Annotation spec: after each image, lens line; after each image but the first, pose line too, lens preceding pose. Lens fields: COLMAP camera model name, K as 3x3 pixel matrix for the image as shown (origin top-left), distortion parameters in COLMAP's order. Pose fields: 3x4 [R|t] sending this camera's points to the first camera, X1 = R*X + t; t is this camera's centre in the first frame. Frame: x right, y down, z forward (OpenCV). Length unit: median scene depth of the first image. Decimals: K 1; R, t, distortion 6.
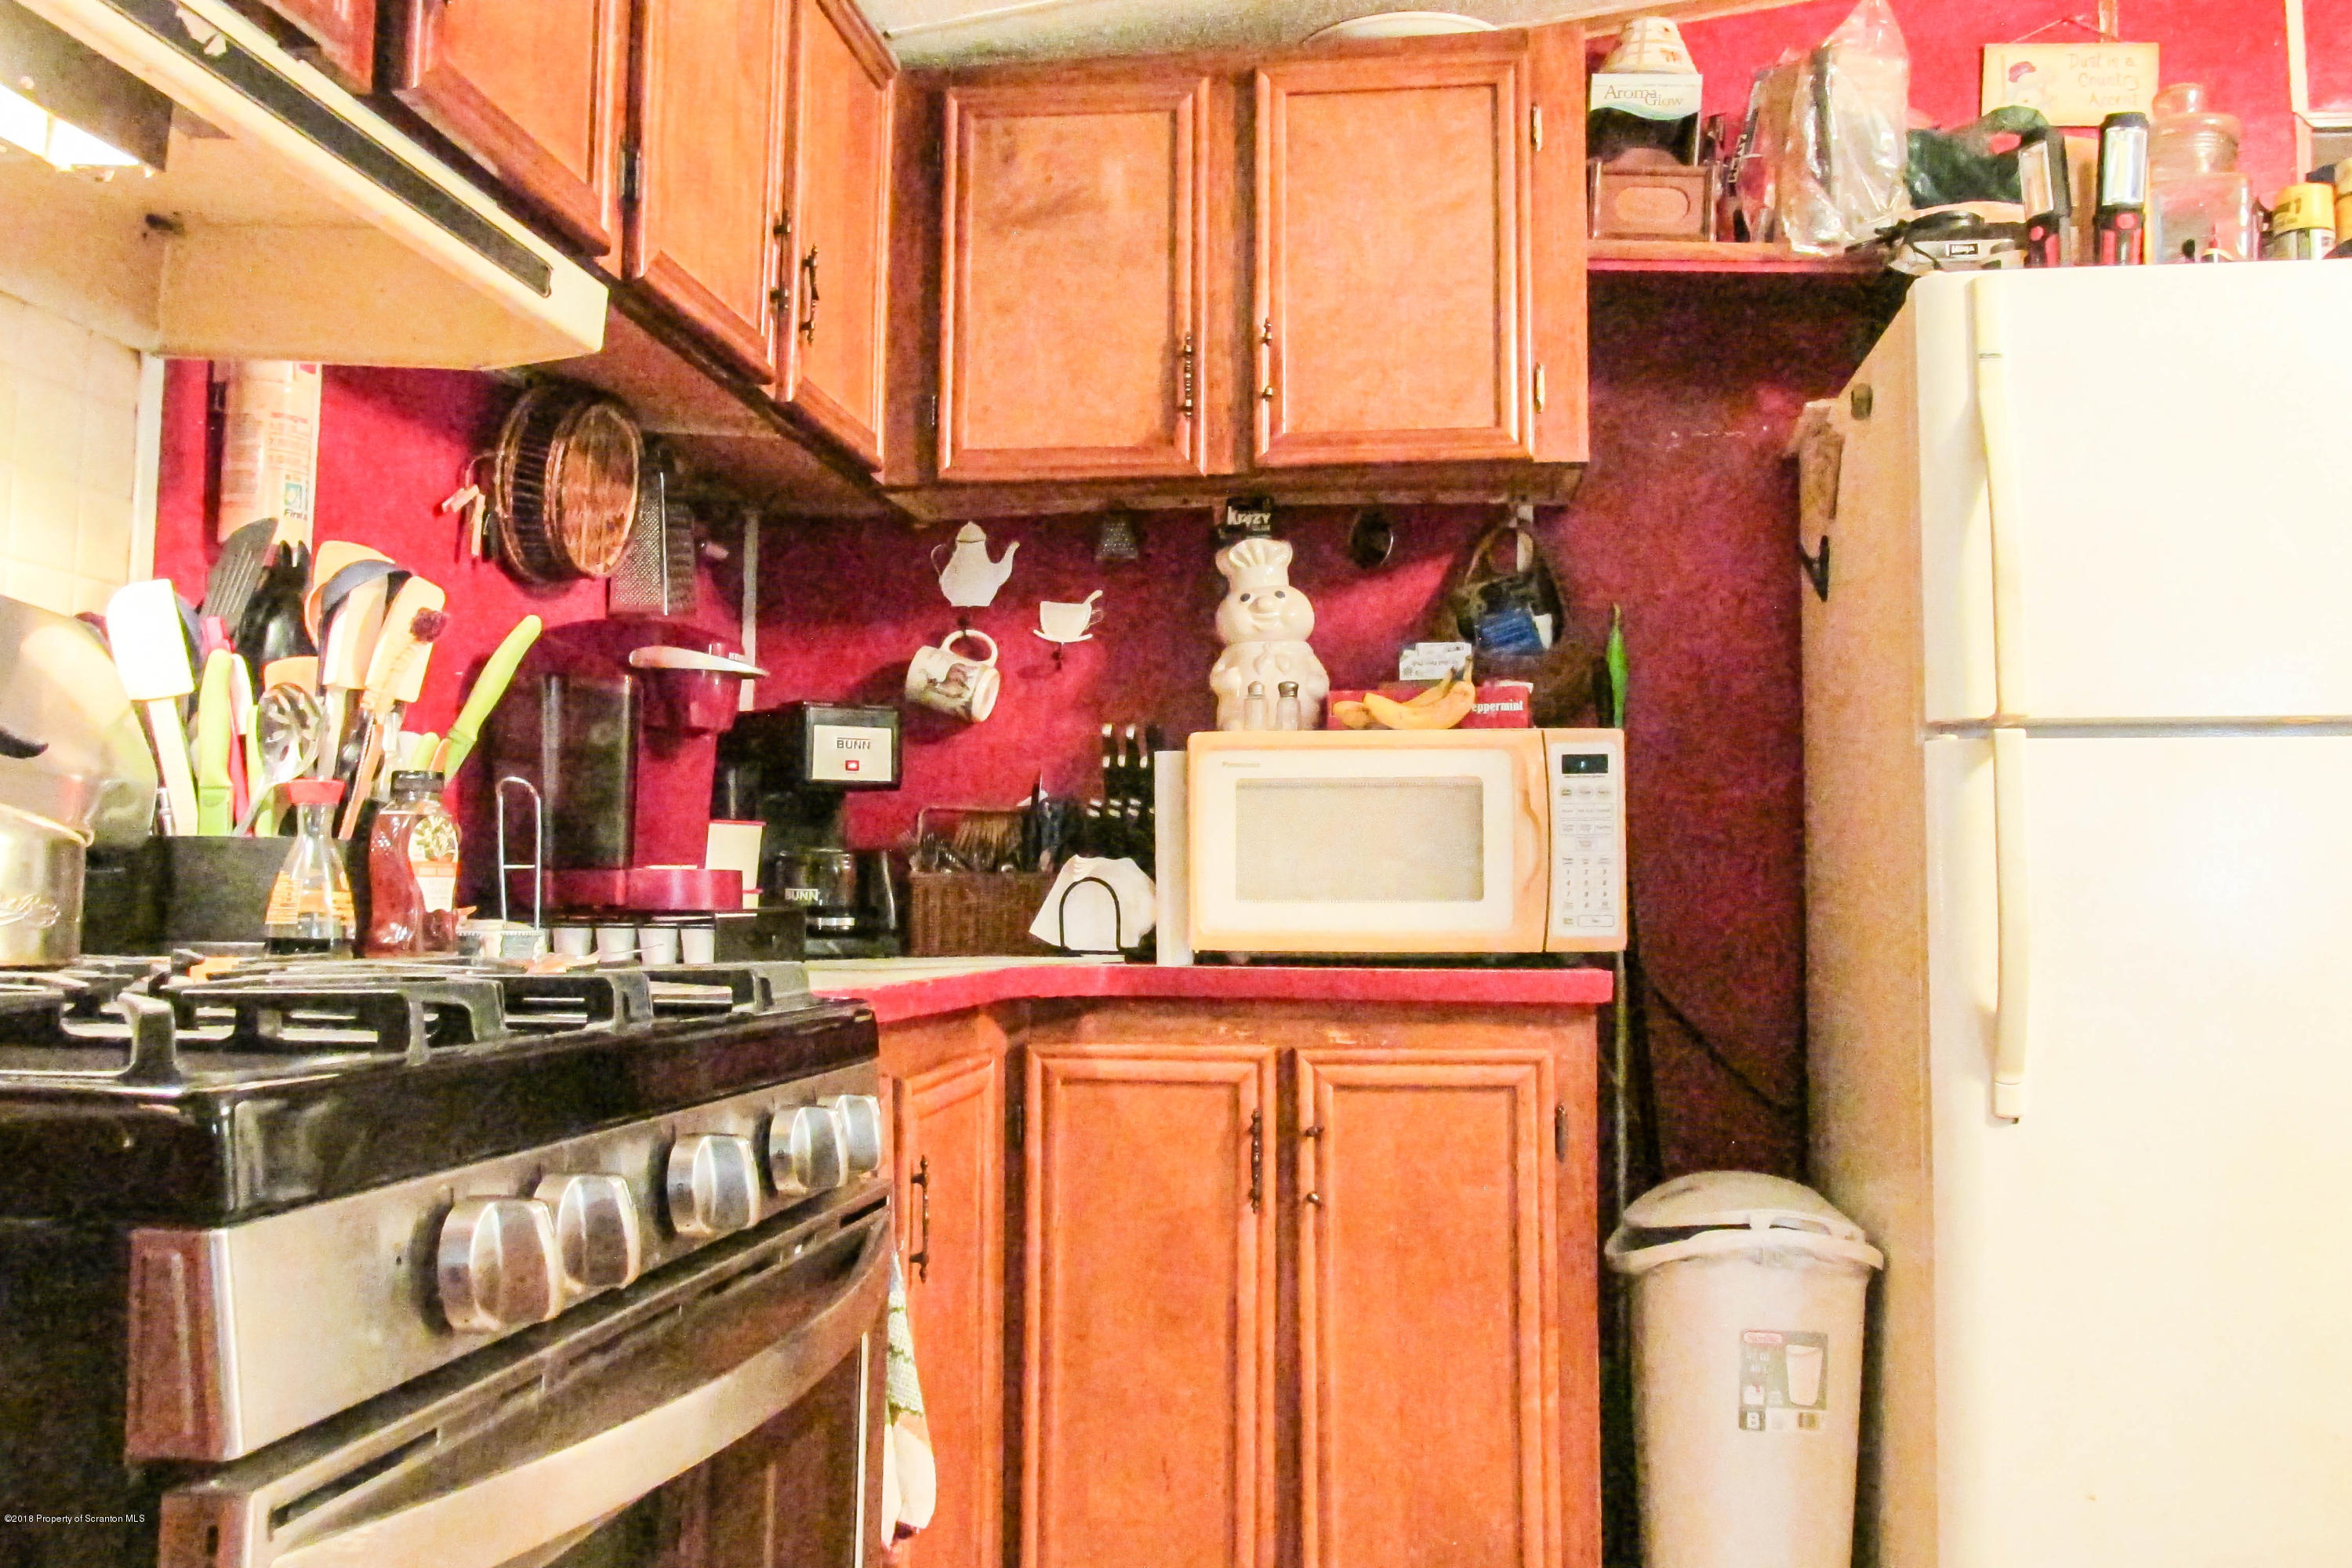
lens RADIAL K [[1962.4, 0, 1176.0], [0, 1962.4, 784.0], [0, 0, 1]] dist [-0.039613, 0.007811]
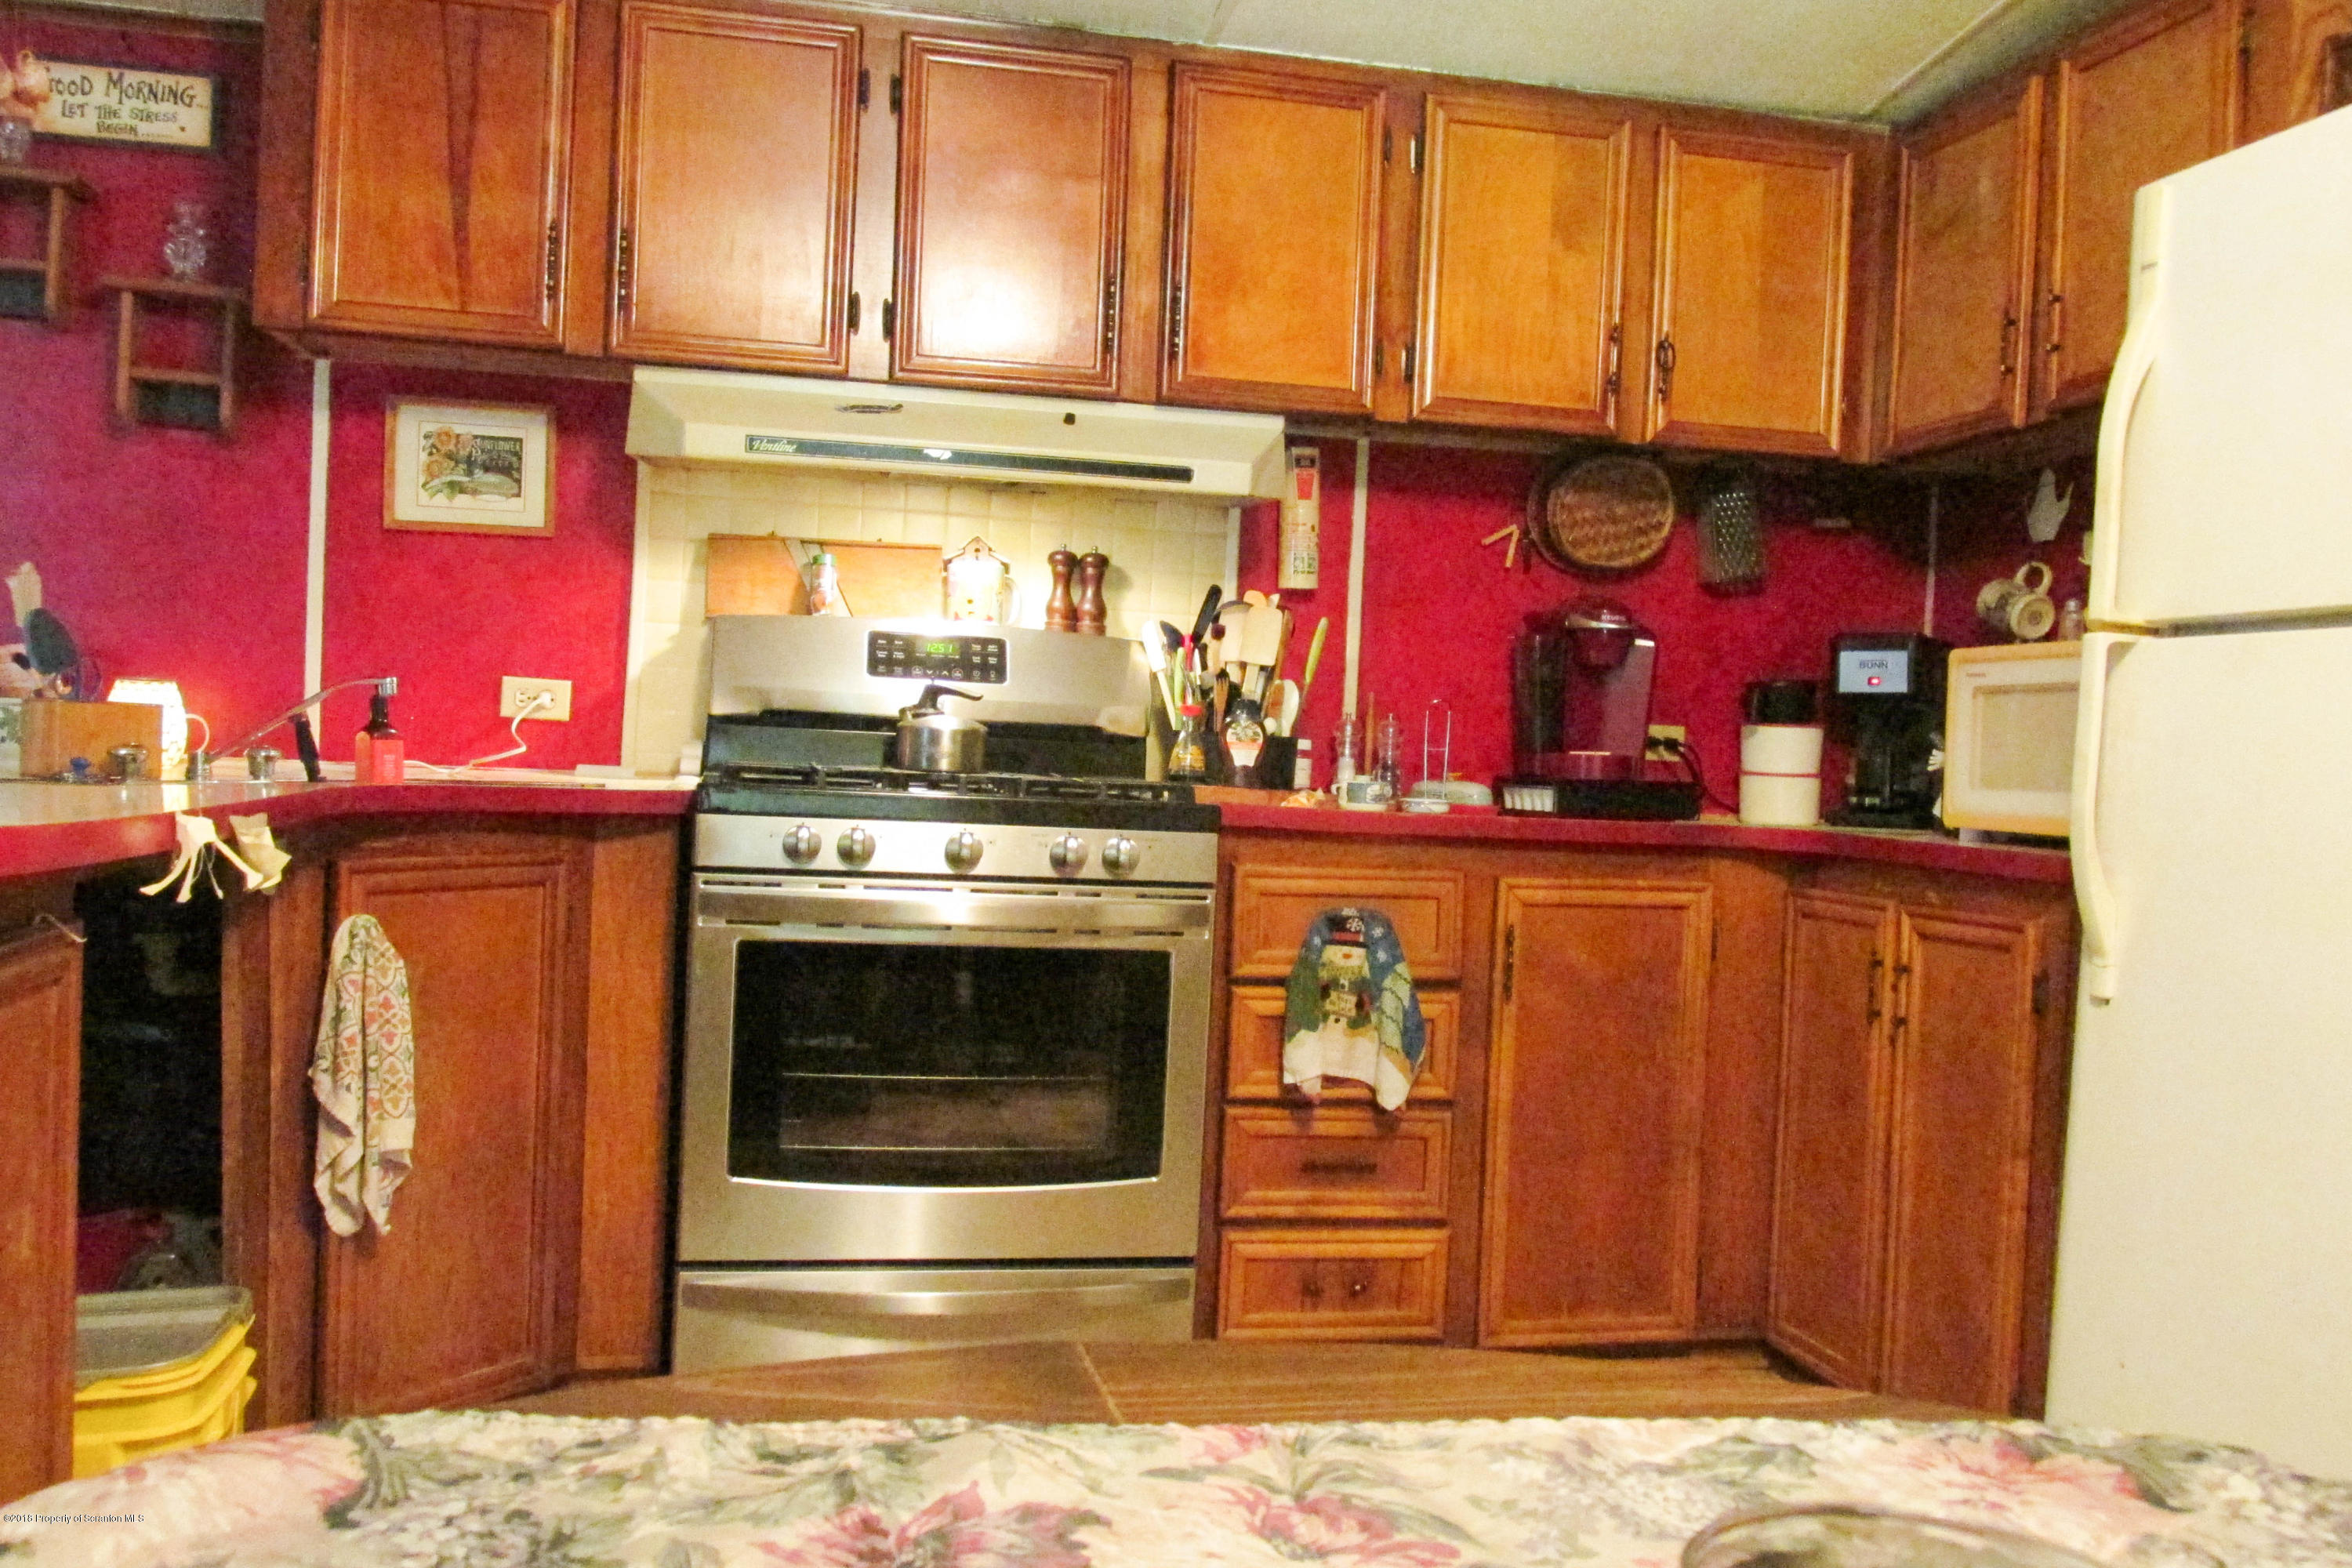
lens RADIAL K [[1962.4, 0, 1176.0], [0, 1962.4, 784.0], [0, 0, 1]] dist [-0.039613, 0.007811]
pose [[0.313573, 0.023484, -0.949274, 0.940635], [0.018669, 0.999348, 0.030890, 0.010682], [0.949380, -0.027408, 0.312931, 0.151262]]
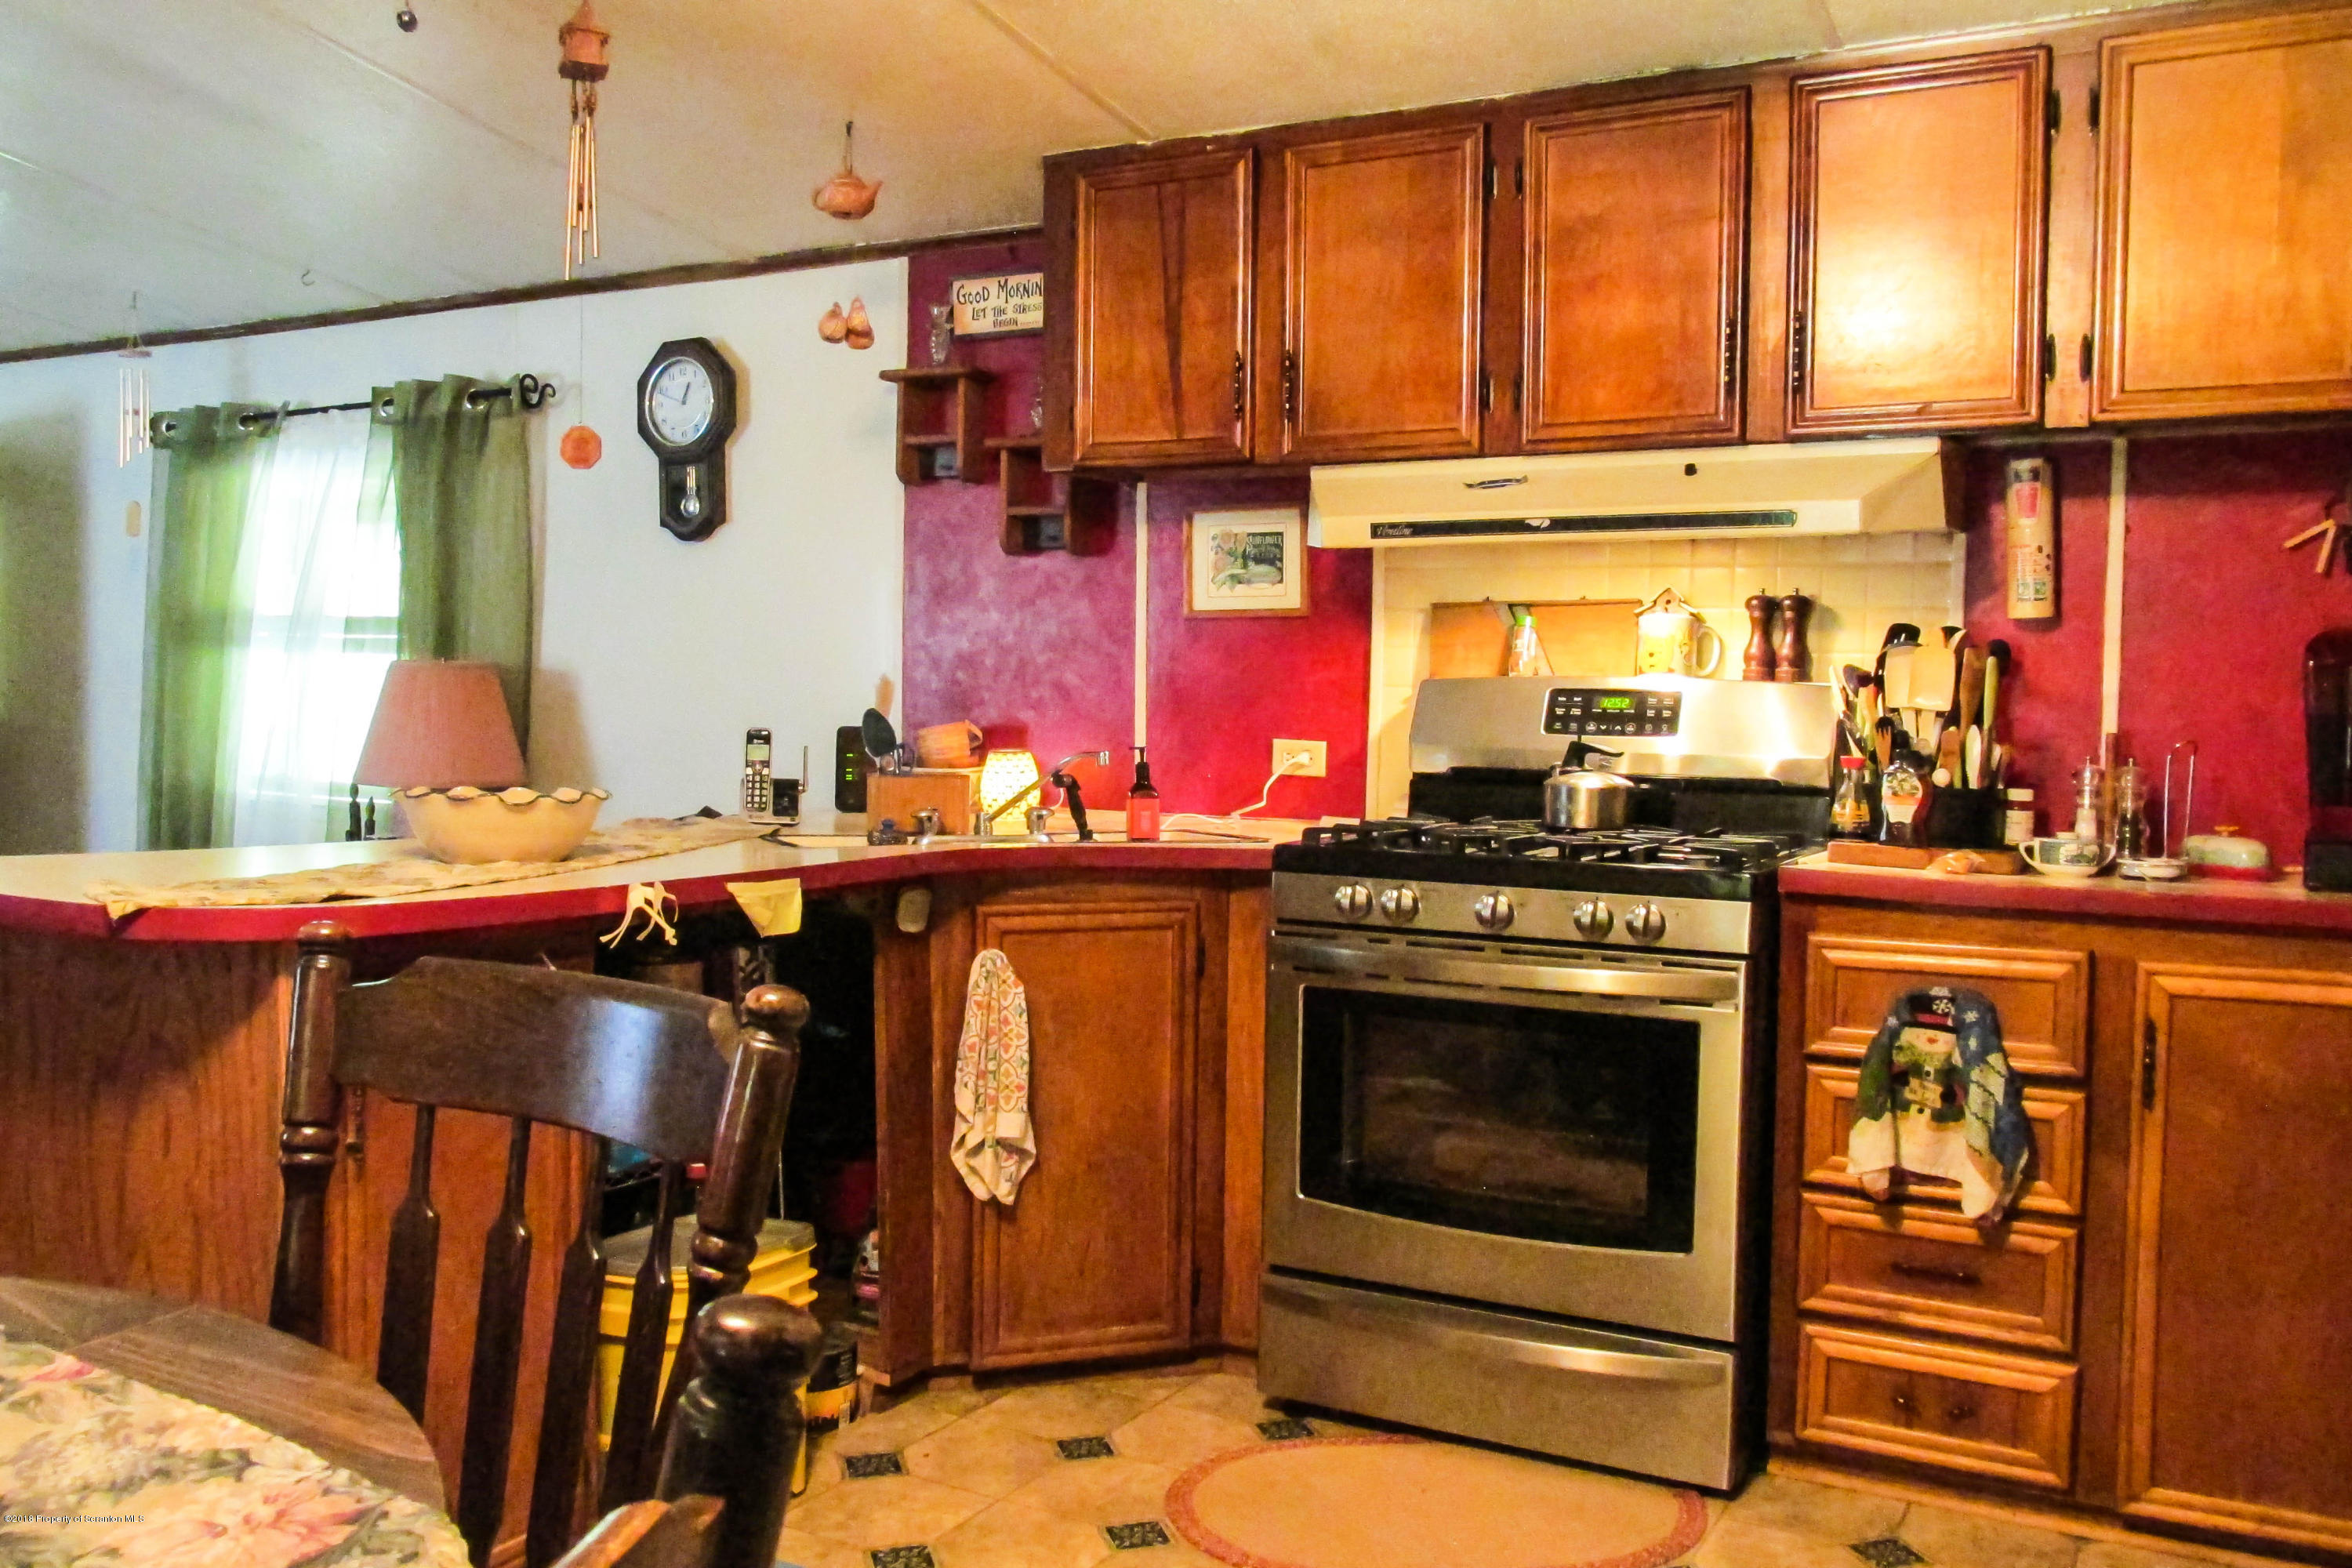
lens RADIAL K [[1962.4, 0, 1176.0], [0, 1962.4, 784.0], [0, 0, 1]] dist [-0.039613, 0.007811]
pose [[-0.396420, 0.028476, -0.917627, 0.980599], [0.041703, 0.999046, 0.012986, -0.015957], [0.917122, -0.033120, -0.397229, 0.640839]]
